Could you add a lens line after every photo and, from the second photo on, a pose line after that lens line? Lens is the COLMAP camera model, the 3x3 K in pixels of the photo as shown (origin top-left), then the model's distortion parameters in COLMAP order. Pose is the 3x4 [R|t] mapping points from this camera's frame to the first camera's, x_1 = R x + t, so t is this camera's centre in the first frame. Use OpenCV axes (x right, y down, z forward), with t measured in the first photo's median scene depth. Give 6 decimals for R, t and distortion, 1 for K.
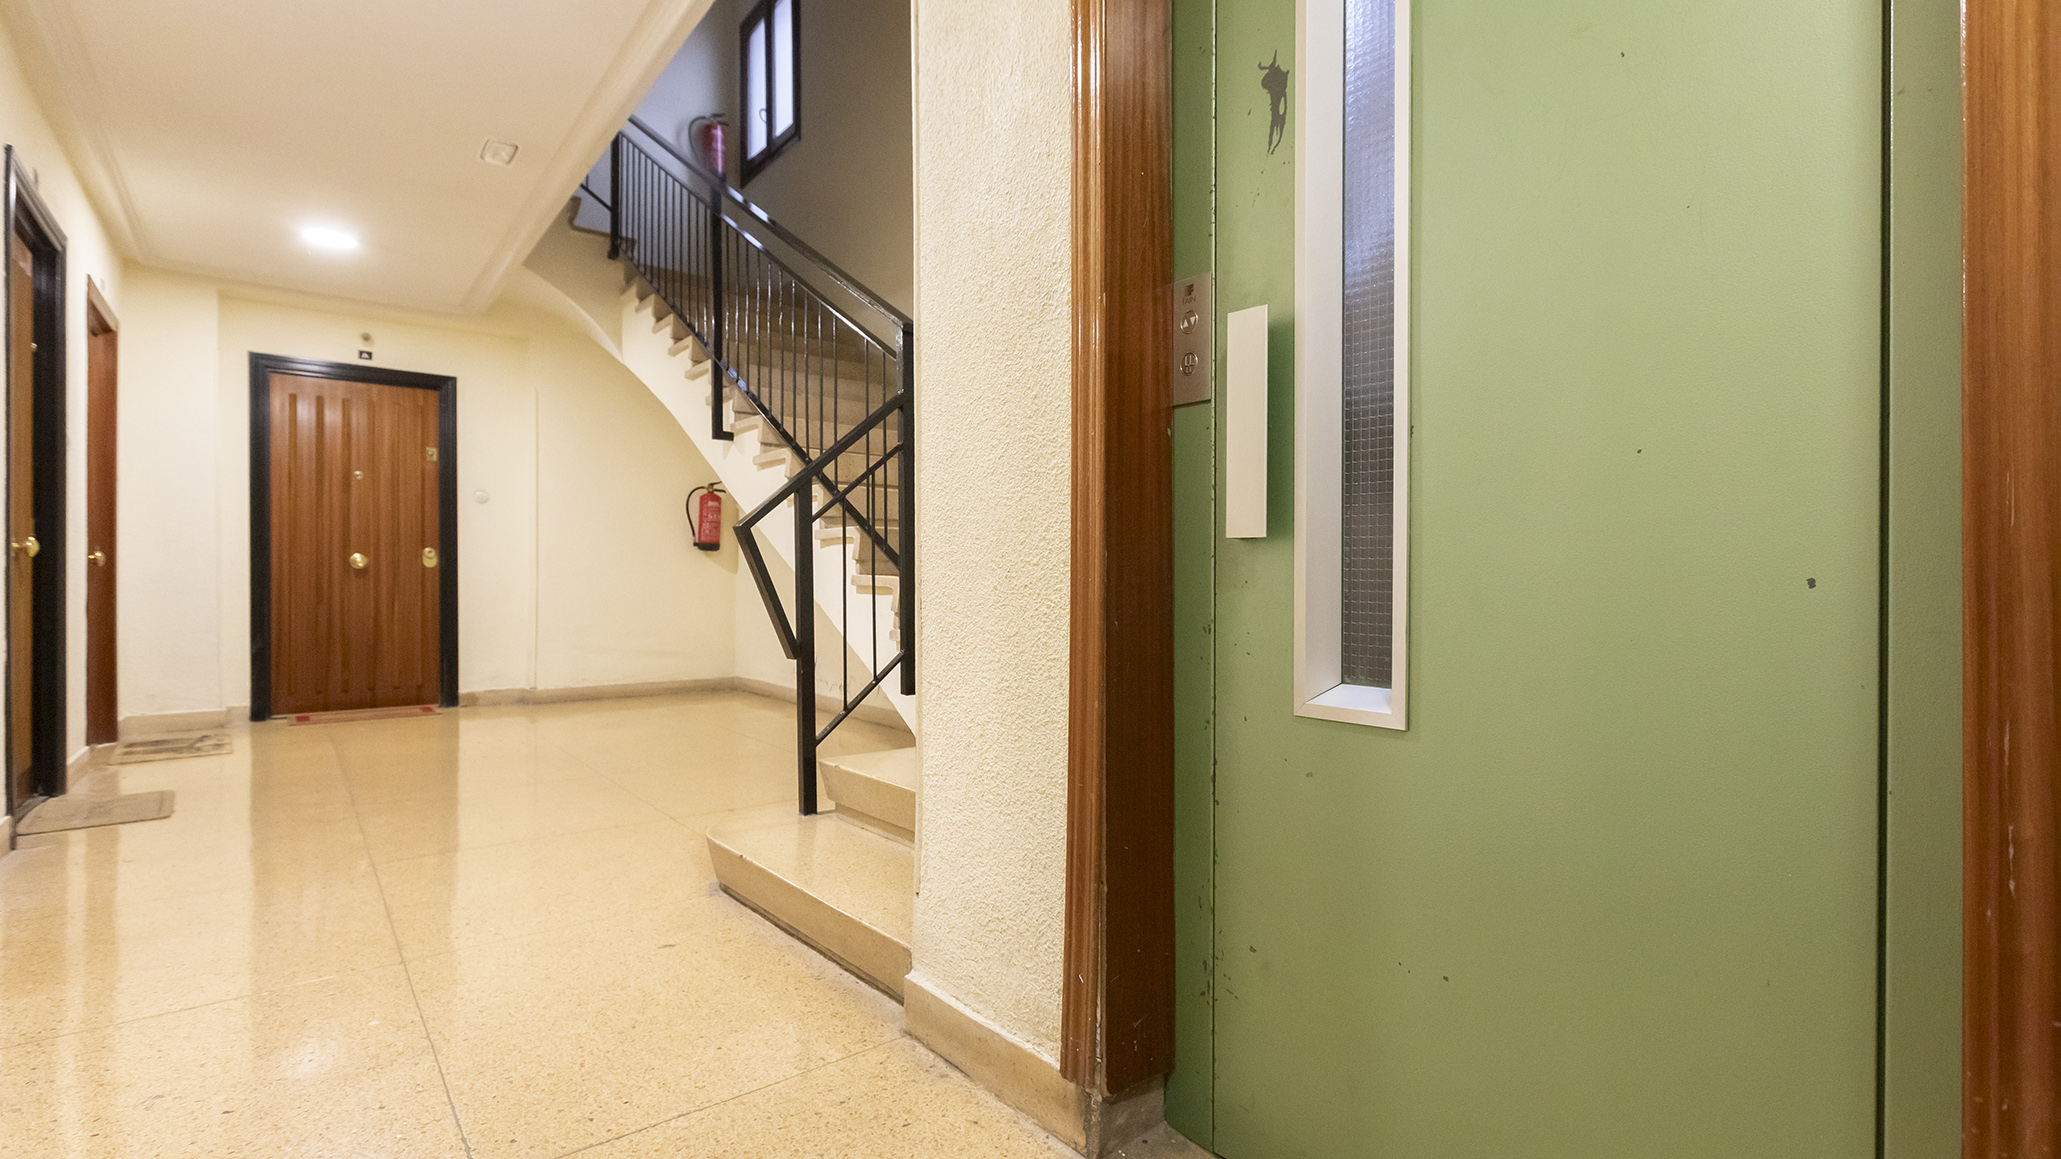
lens RADIAL K [[969.2, 0, 1030.5], [0, 969.2, 579.5], [0, 0, 1]] dist [-0.000293, 0.000033]
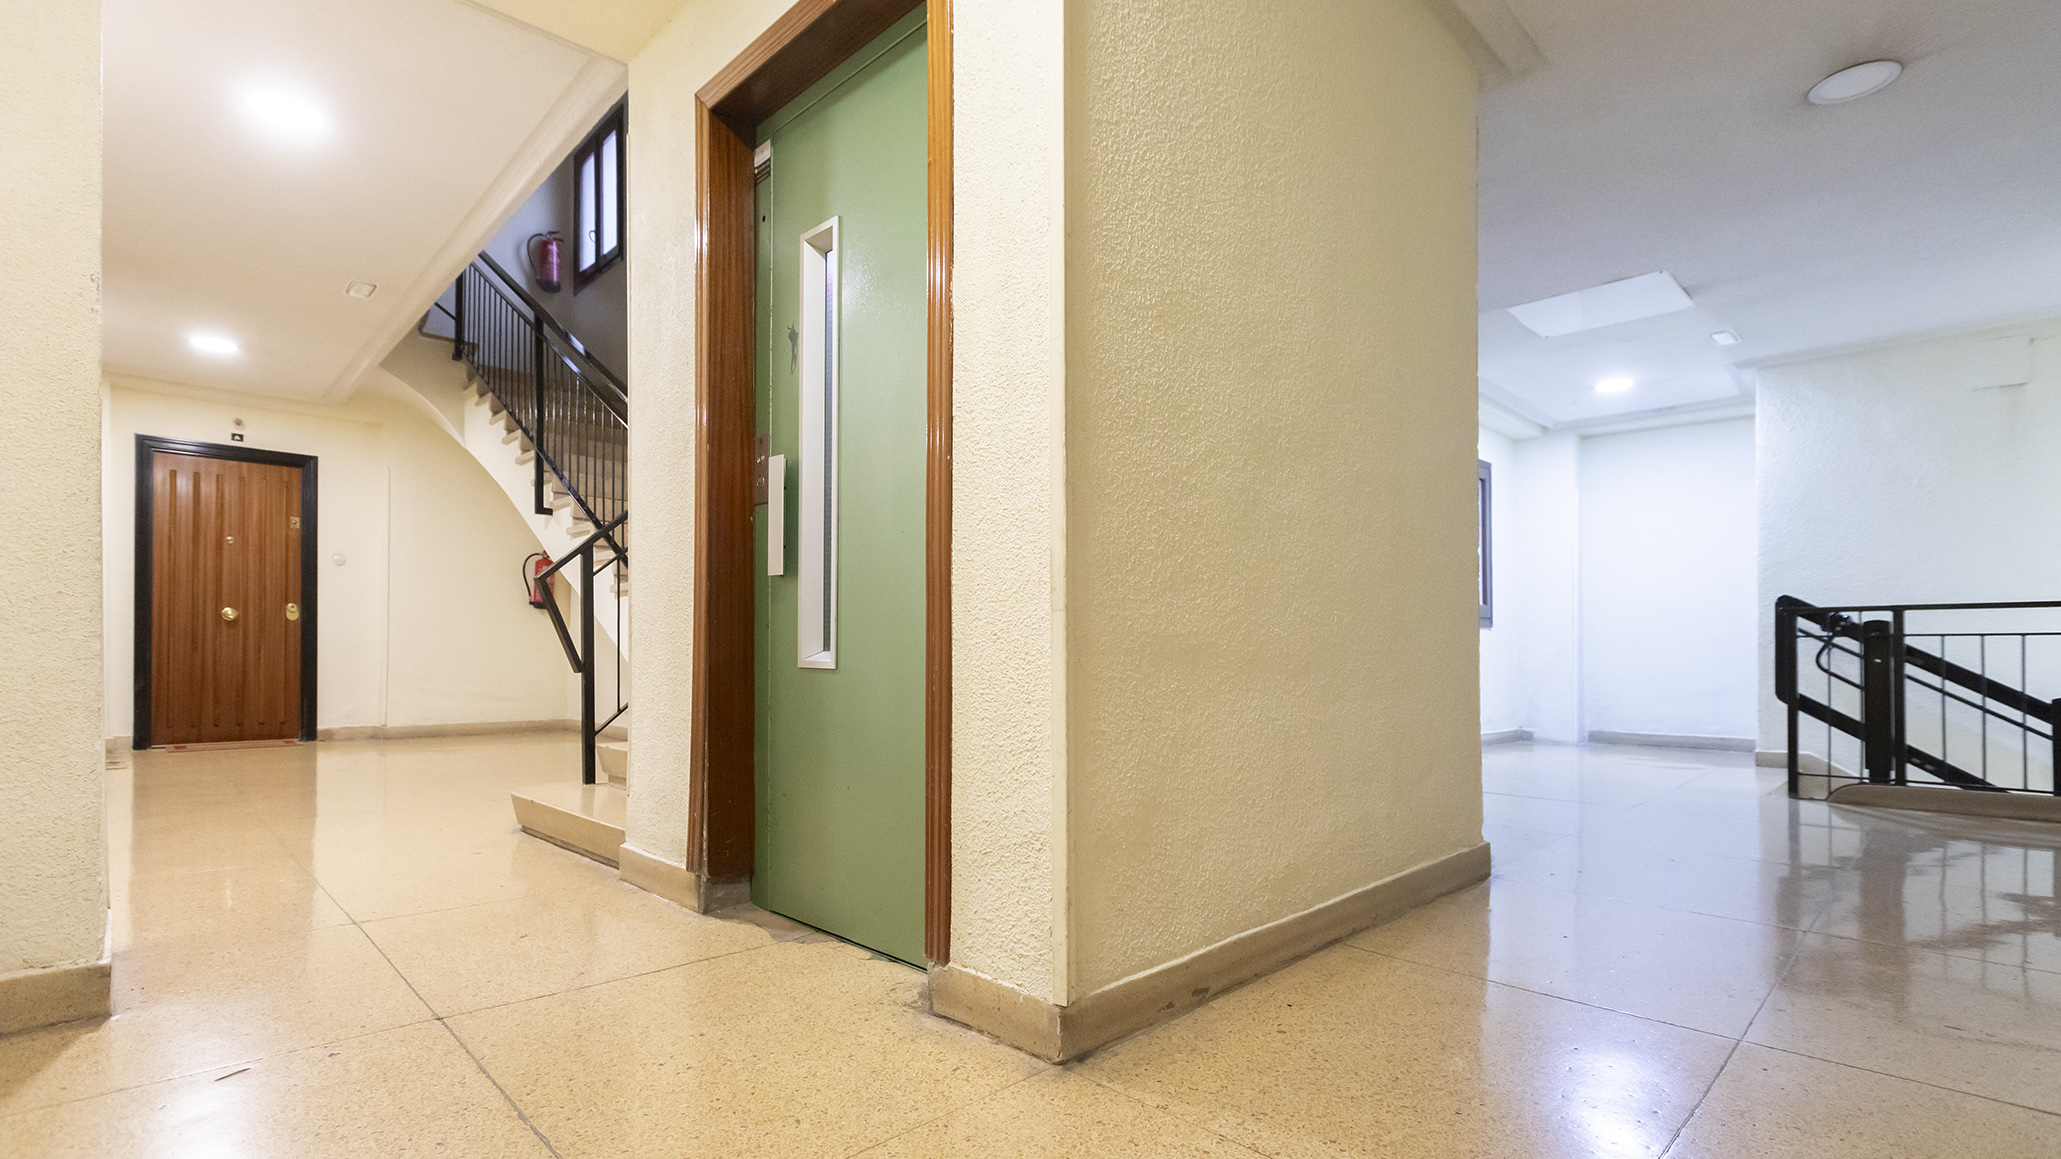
lens RADIAL K [[1076.3, 0, 1026.8], [0, 1076.3, 652.9], [0, 0, 1]] dist [-0.001248, -0.000172]
pose [[0.997787, 0.002668, 0.066440, 0.181070], [-0.001905, 0.999932, -0.011546, 0.042060], [-0.066466, 0.011394, 0.997724, -0.361350]]
